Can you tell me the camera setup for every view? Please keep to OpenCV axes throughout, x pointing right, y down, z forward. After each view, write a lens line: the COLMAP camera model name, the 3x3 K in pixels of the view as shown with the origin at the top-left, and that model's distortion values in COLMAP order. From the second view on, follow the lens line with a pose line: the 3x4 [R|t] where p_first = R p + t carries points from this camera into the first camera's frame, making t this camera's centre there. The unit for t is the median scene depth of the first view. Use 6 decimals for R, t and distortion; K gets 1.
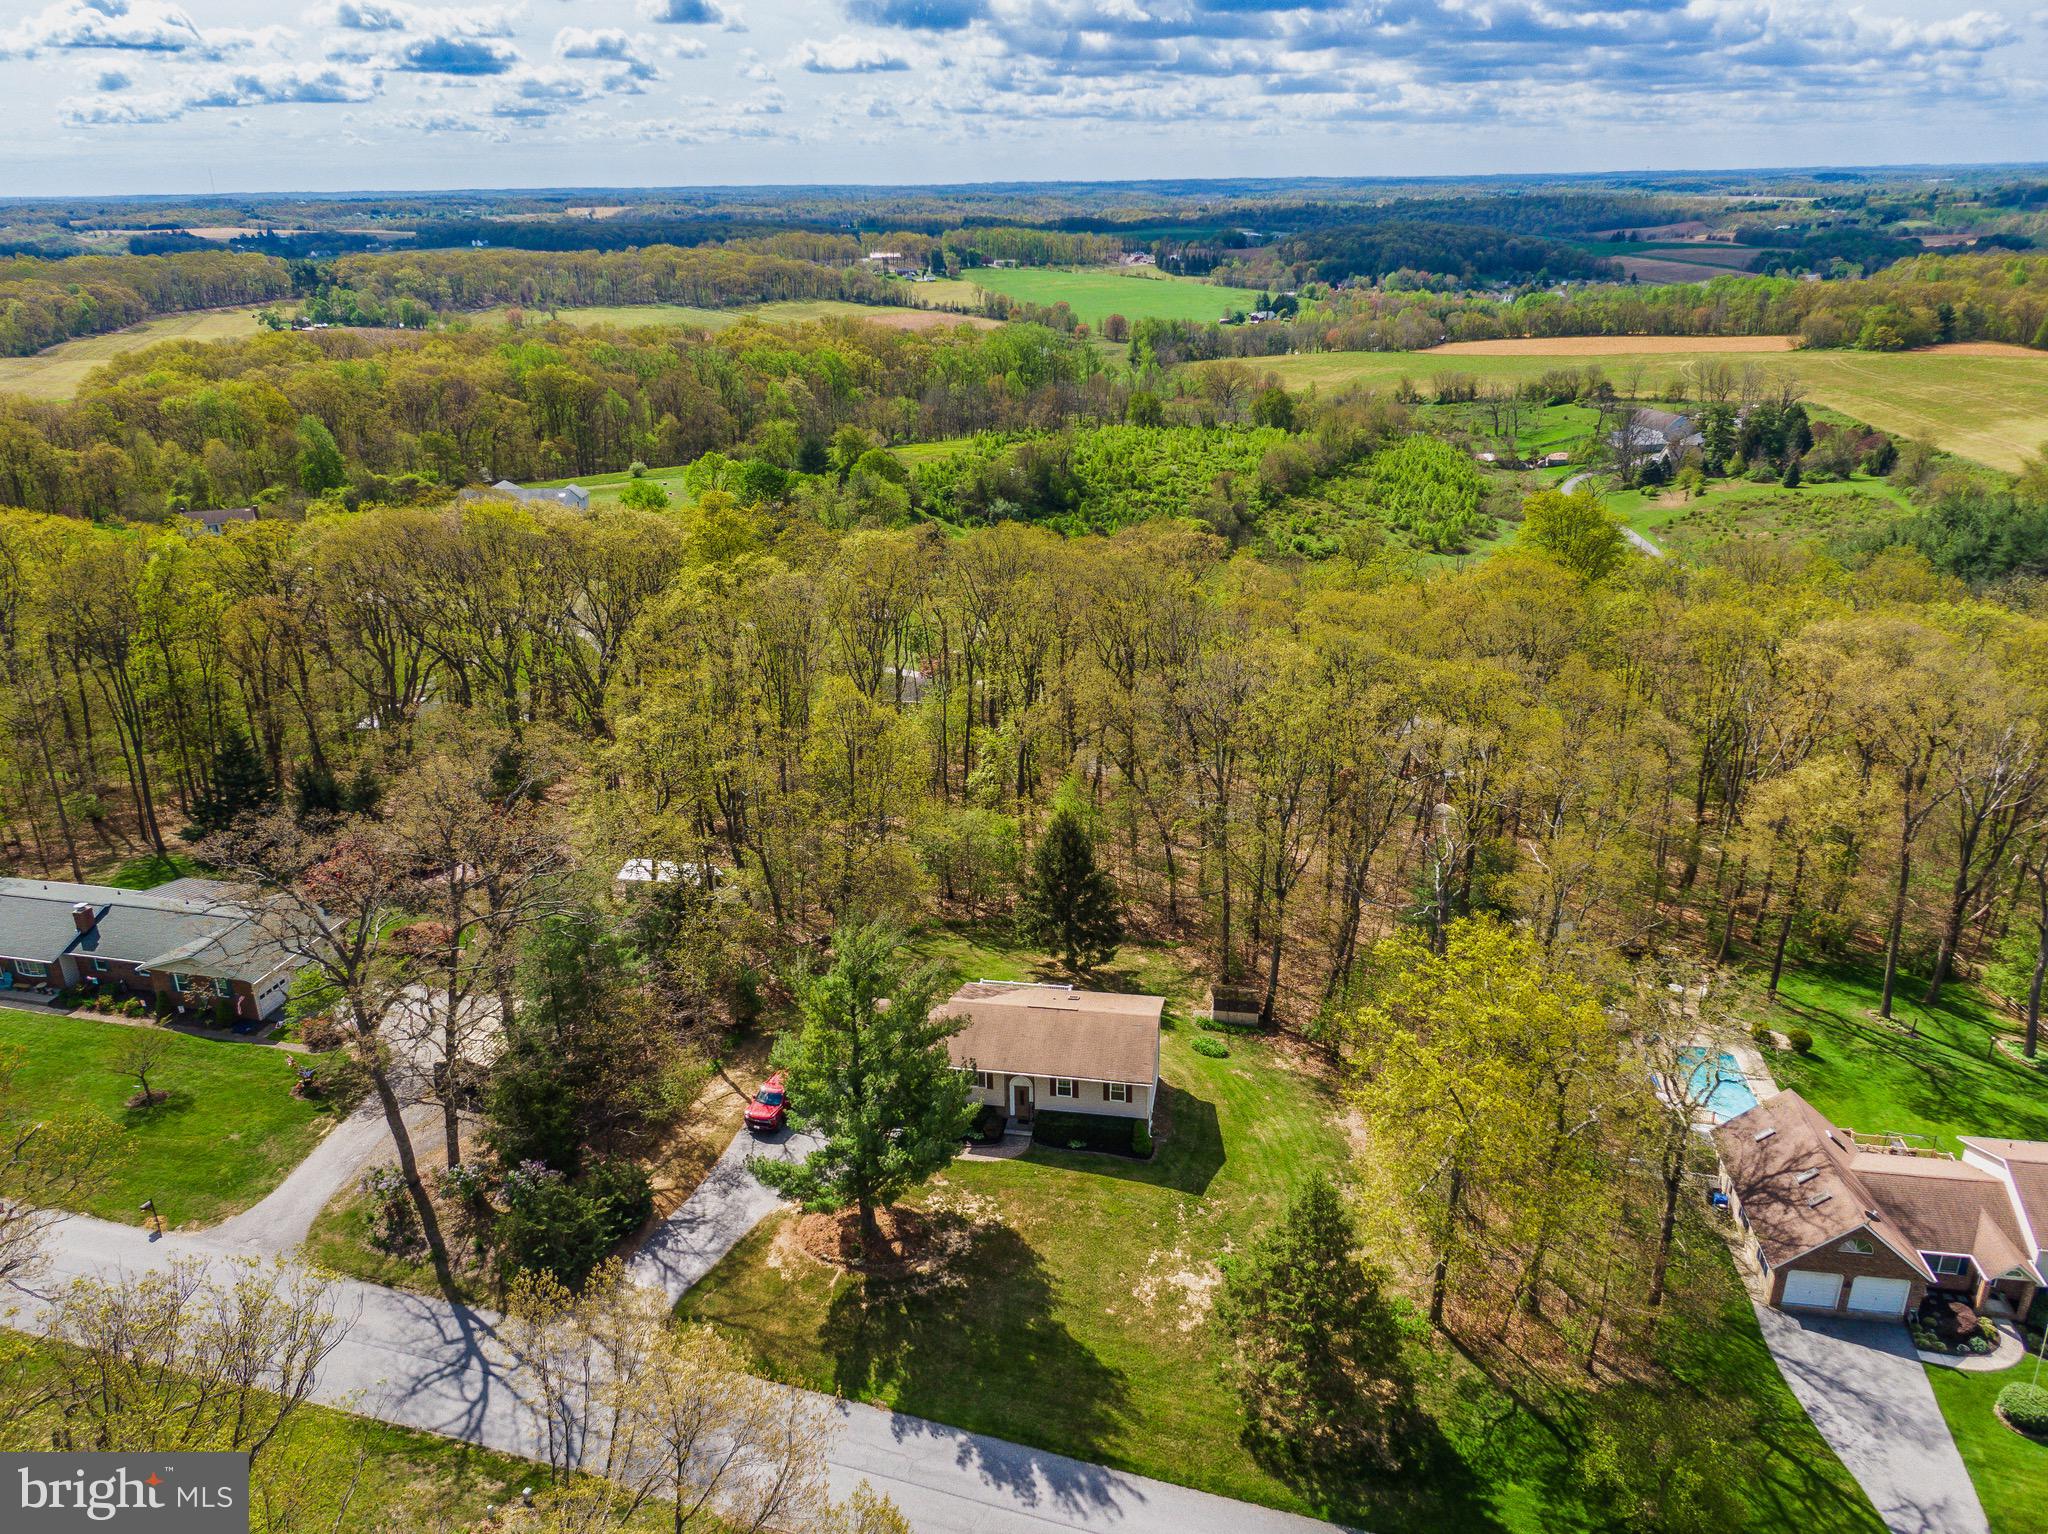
lens RADIAL K [[1474.6, 0, 1069.9], [0, 1474.6, 768.9], [0, 0, 1]] dist [0.090149, -0.097912]
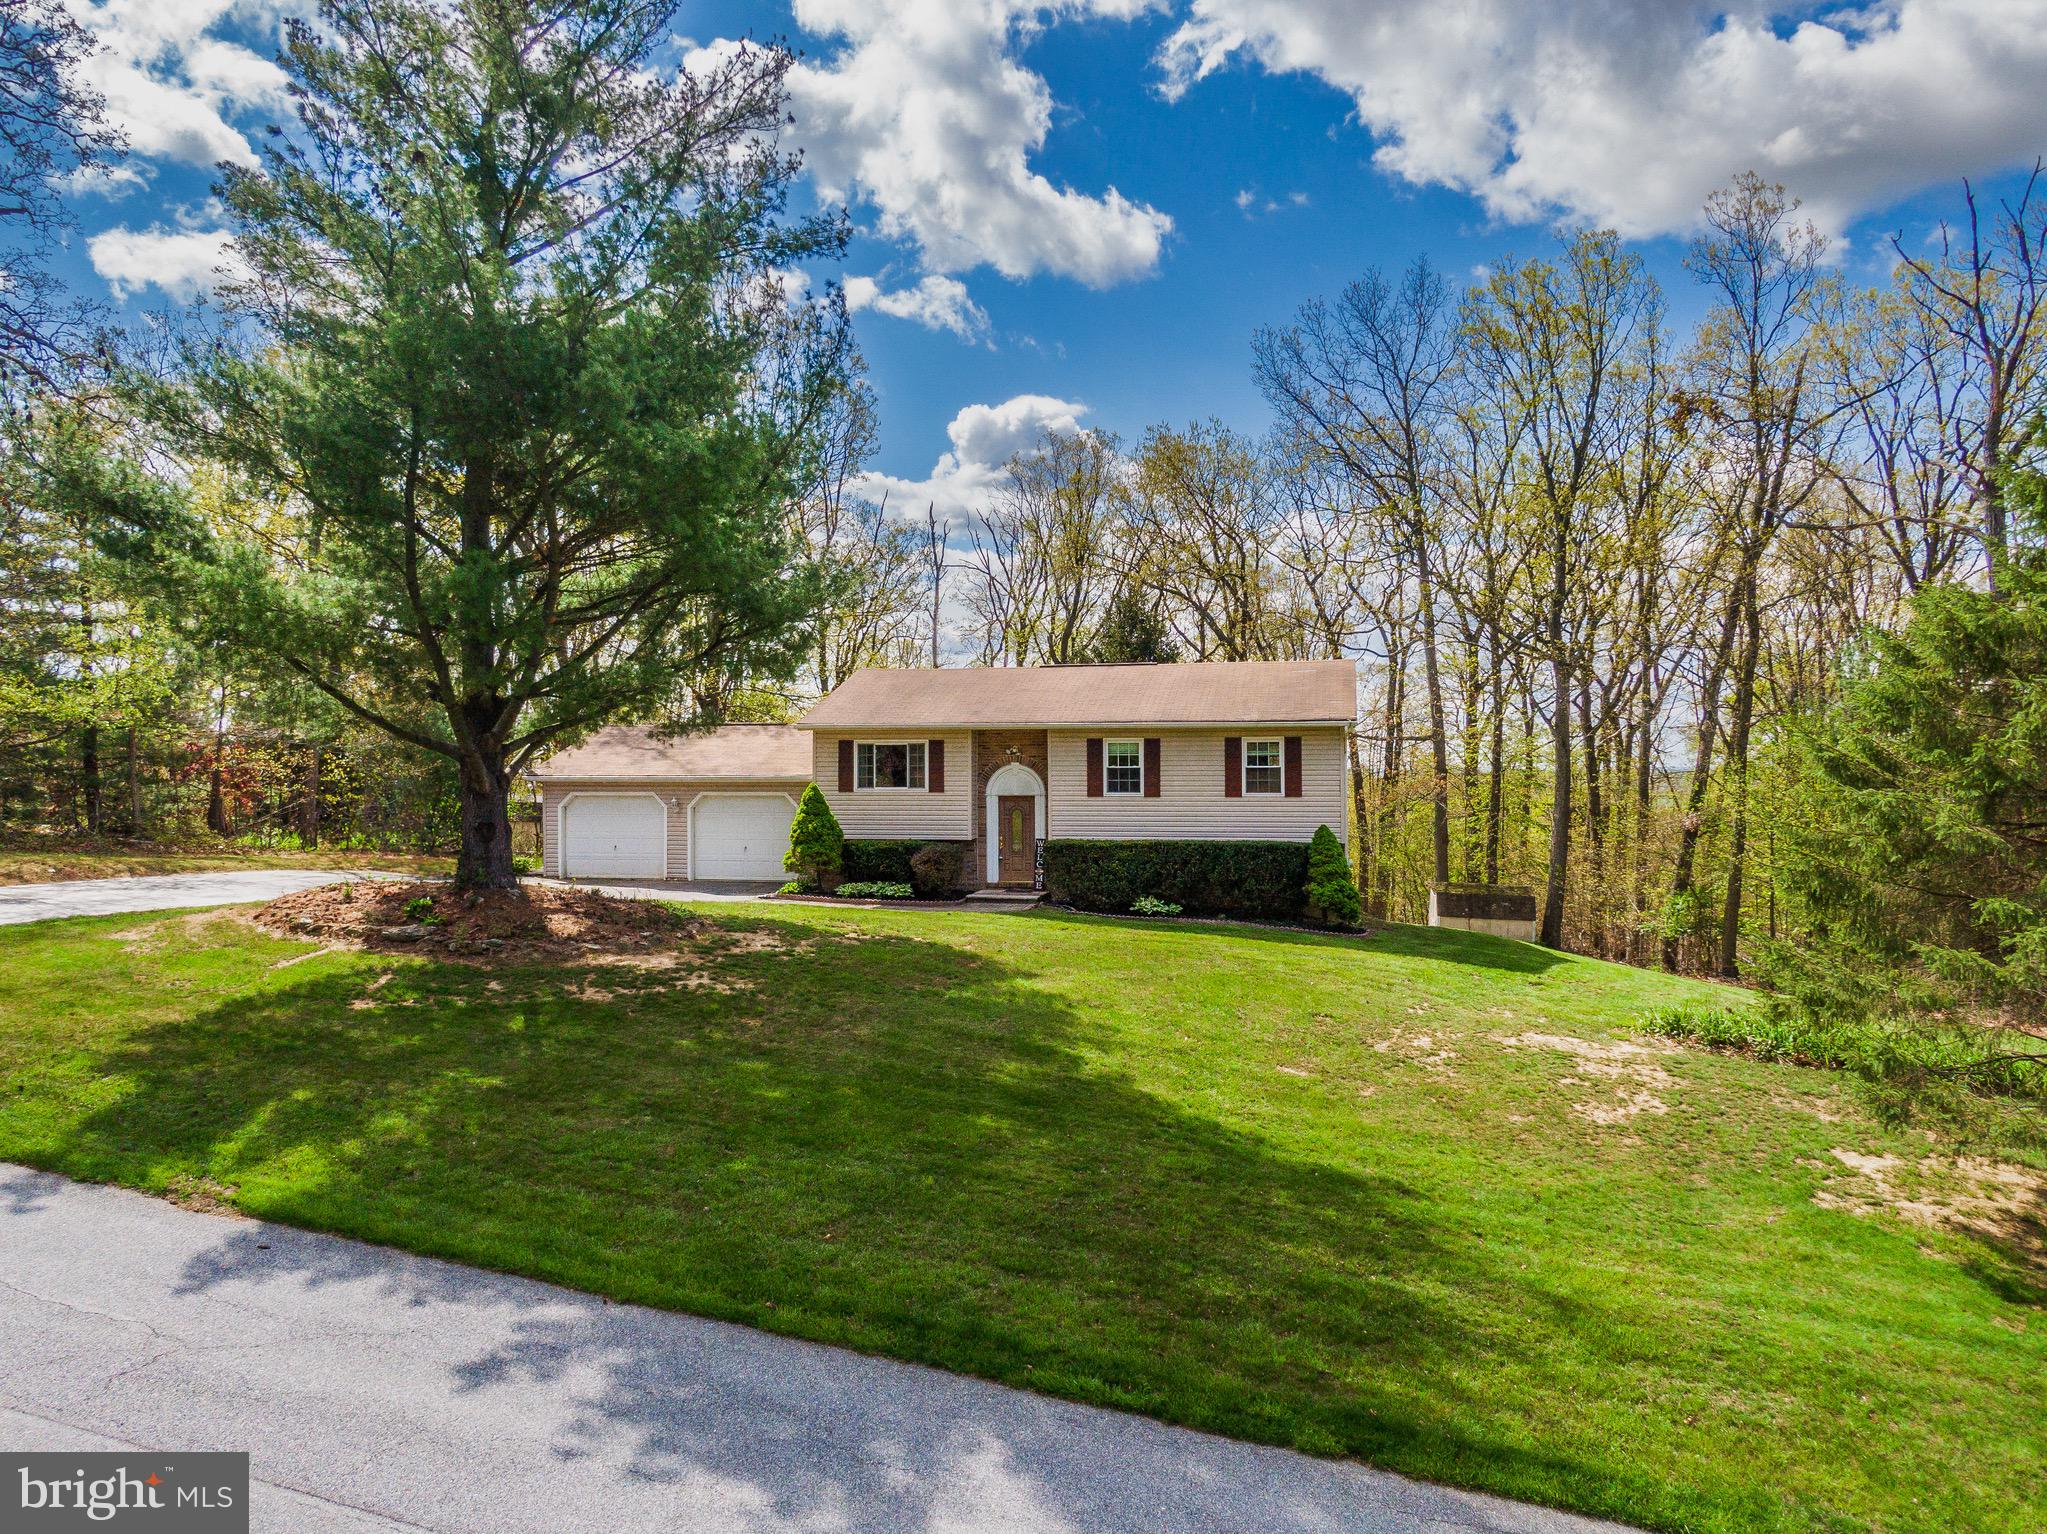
lens RADIAL K [[1455.2, 0, 1036.7], [0, 1455.2, 767.0], [0, 0, 1]] dist [0.083534, -0.104894]
pose [[0.997955, -0.004744, -0.063750, -0.002440], [-0.019821, 0.925136, -0.379118, 0.406486], [0.060776, 0.379606, 0.923150, 0.730774]]
